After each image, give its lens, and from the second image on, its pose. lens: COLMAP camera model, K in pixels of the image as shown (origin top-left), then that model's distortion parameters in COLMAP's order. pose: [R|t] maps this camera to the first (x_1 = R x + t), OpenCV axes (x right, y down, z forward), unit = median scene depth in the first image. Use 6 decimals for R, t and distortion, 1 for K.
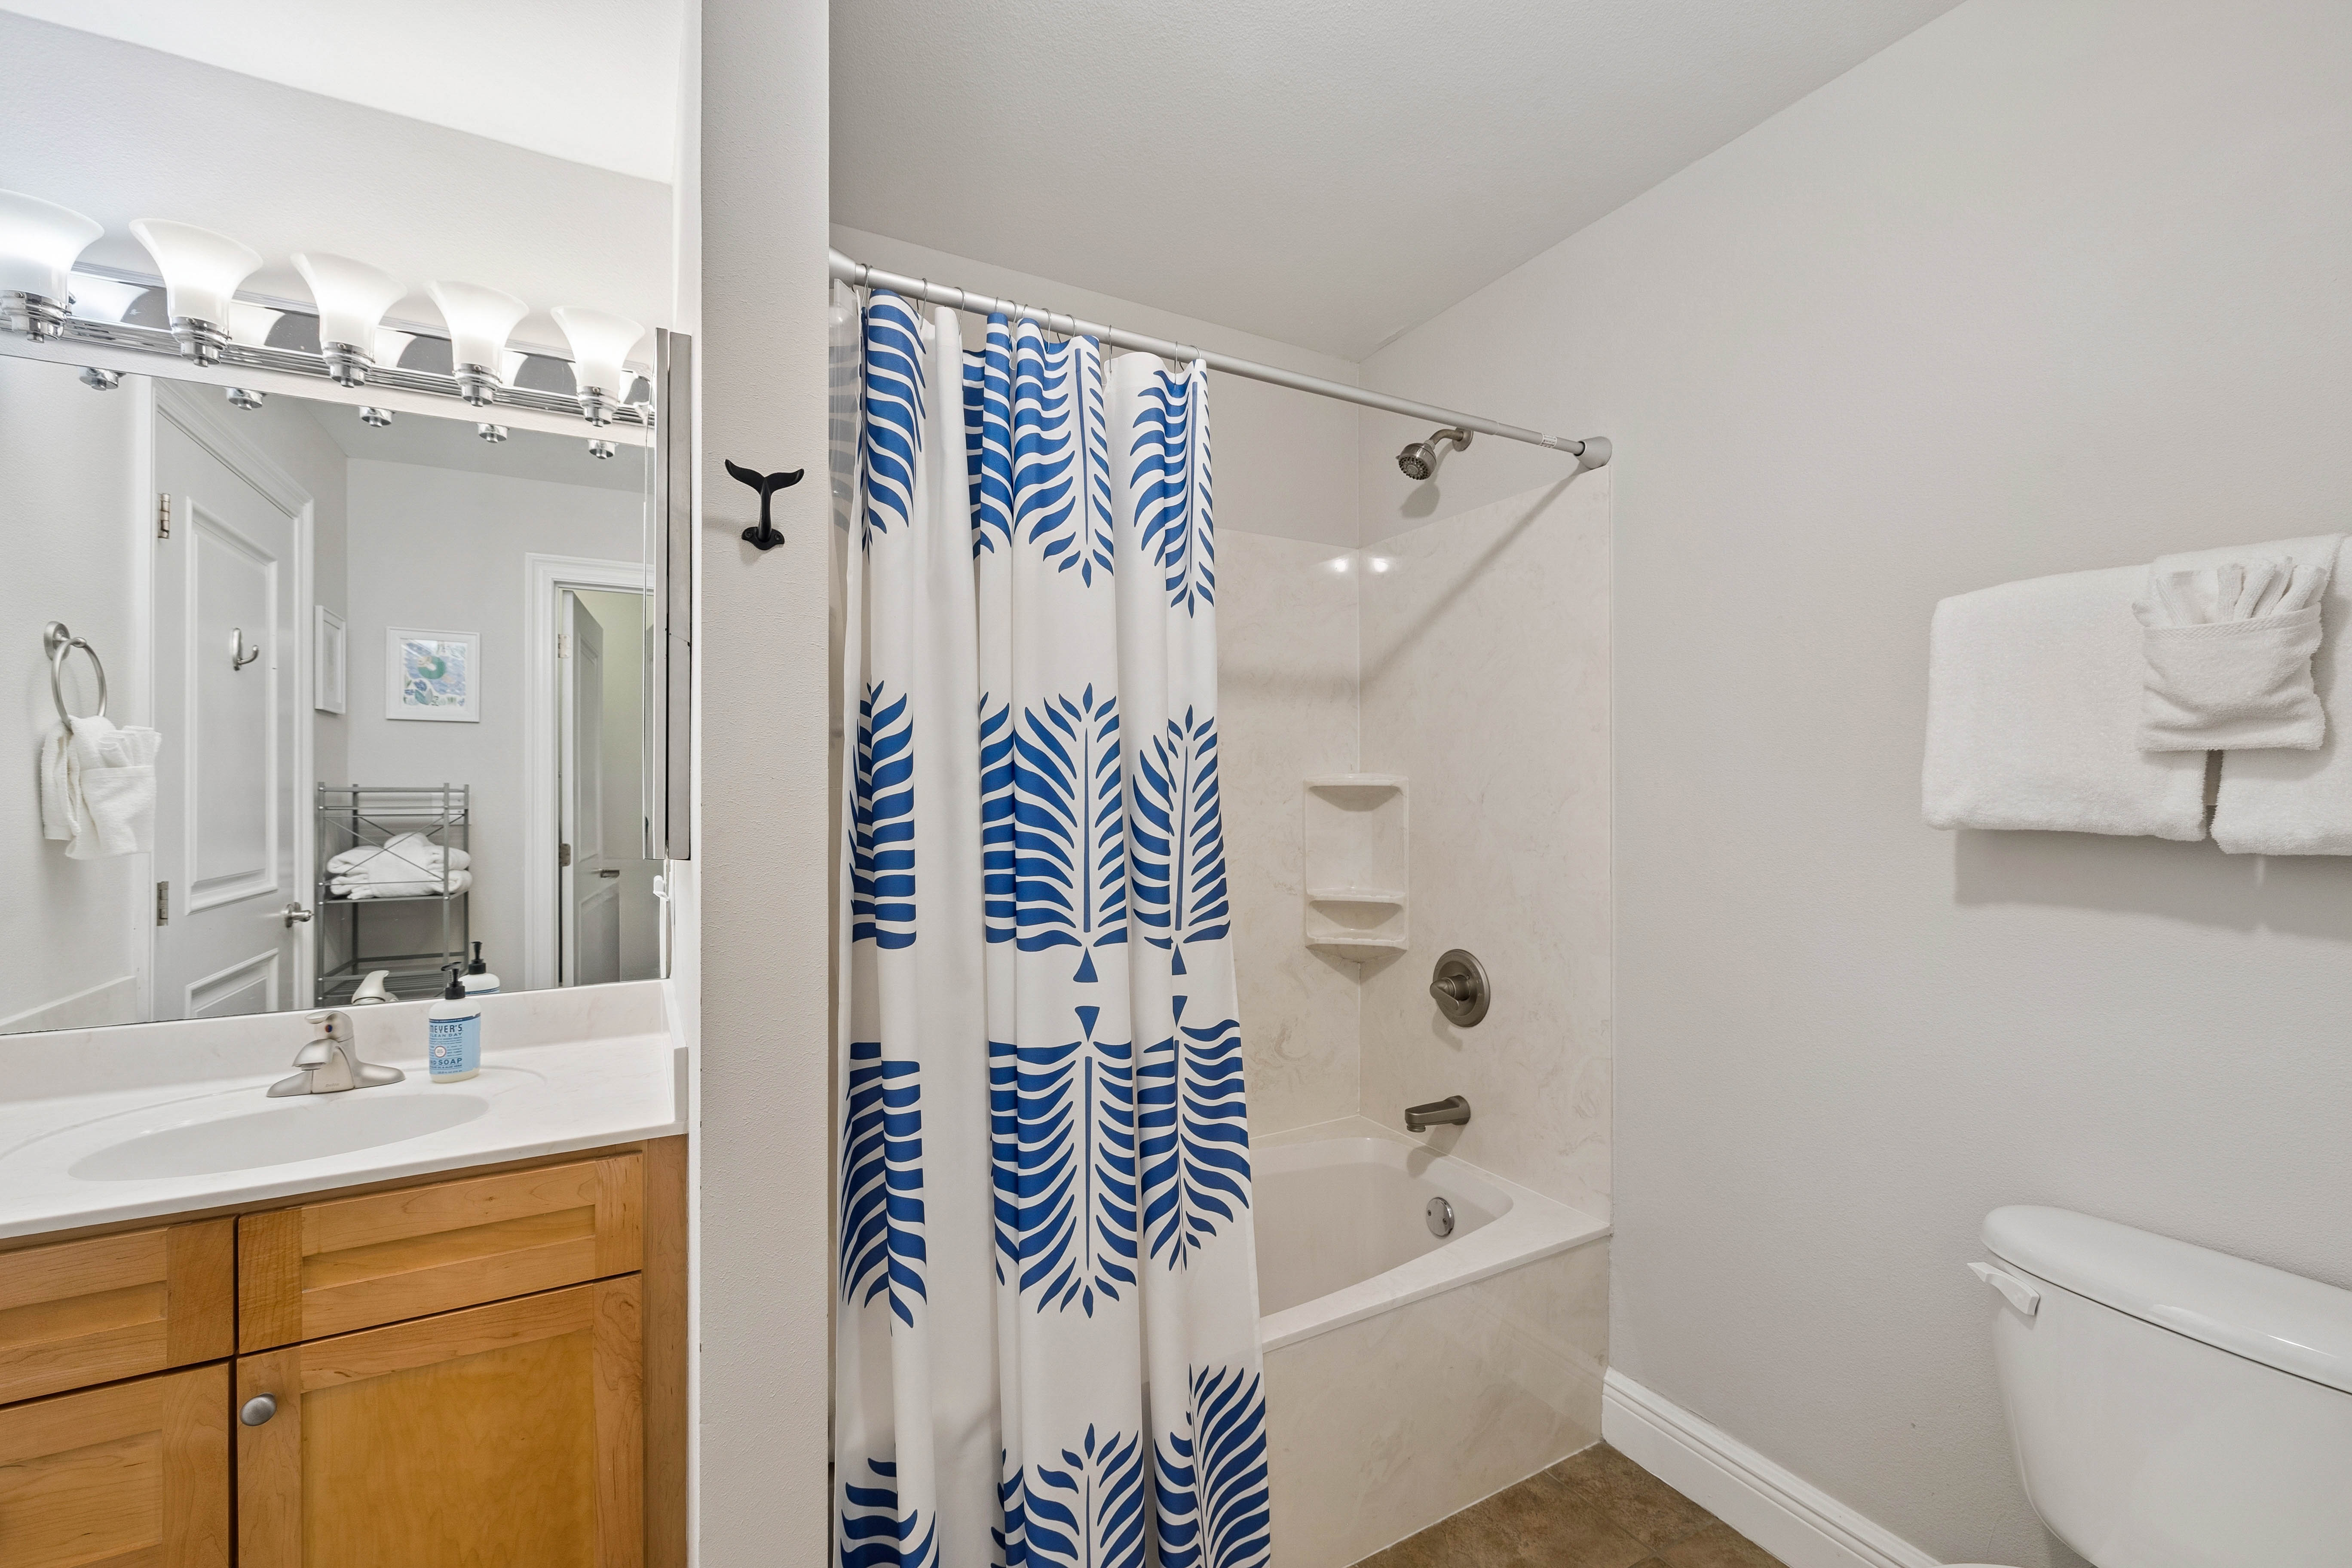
lens RADIAL K [[984.5, 0, 1173.8], [0, 984.5, 778.7], [0, 0, 1]] dist [-0.001478, 0.000039]
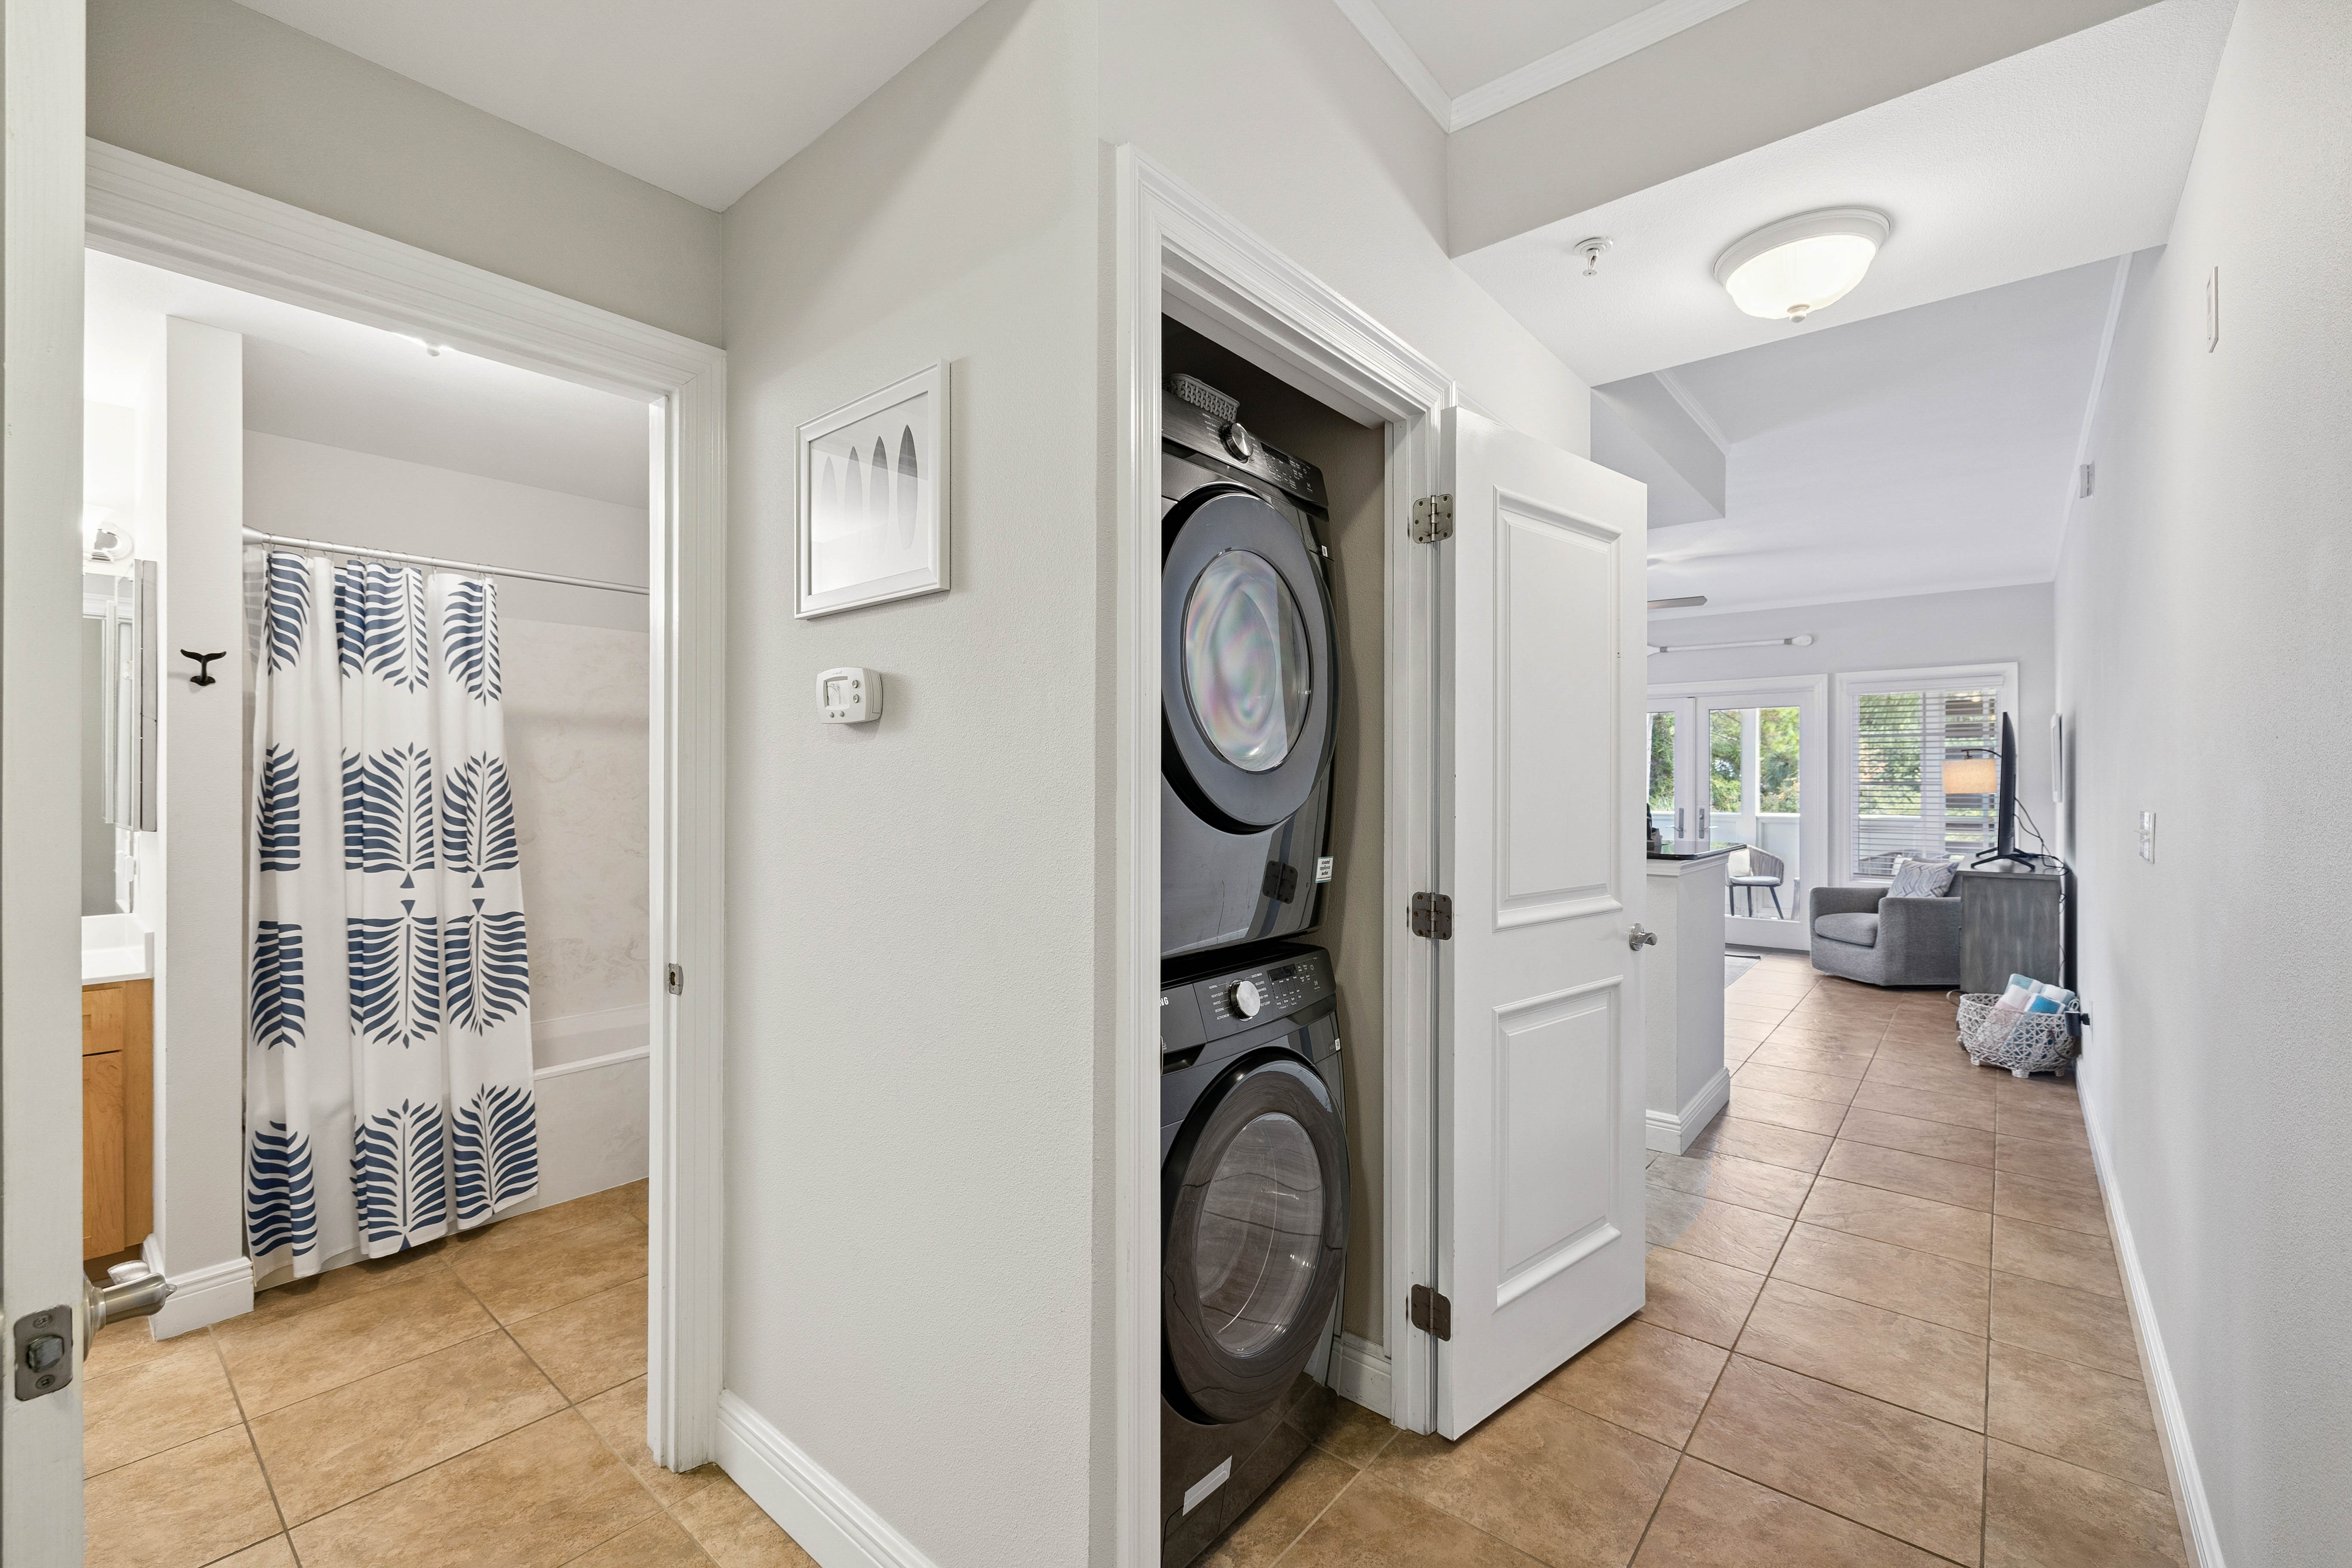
lens RADIAL K [[984.5, 0, 1173.8], [0, 984.5, 778.7], [0, 0, 1]] dist [-0.001478, 0.000039]
pose [[0.933557, 0.005802, 0.358382, 0.674026], [-0.010342, 0.999889, 0.010751, -0.060666], [-0.358280, -0.013743, 0.933513, -1.500582]]
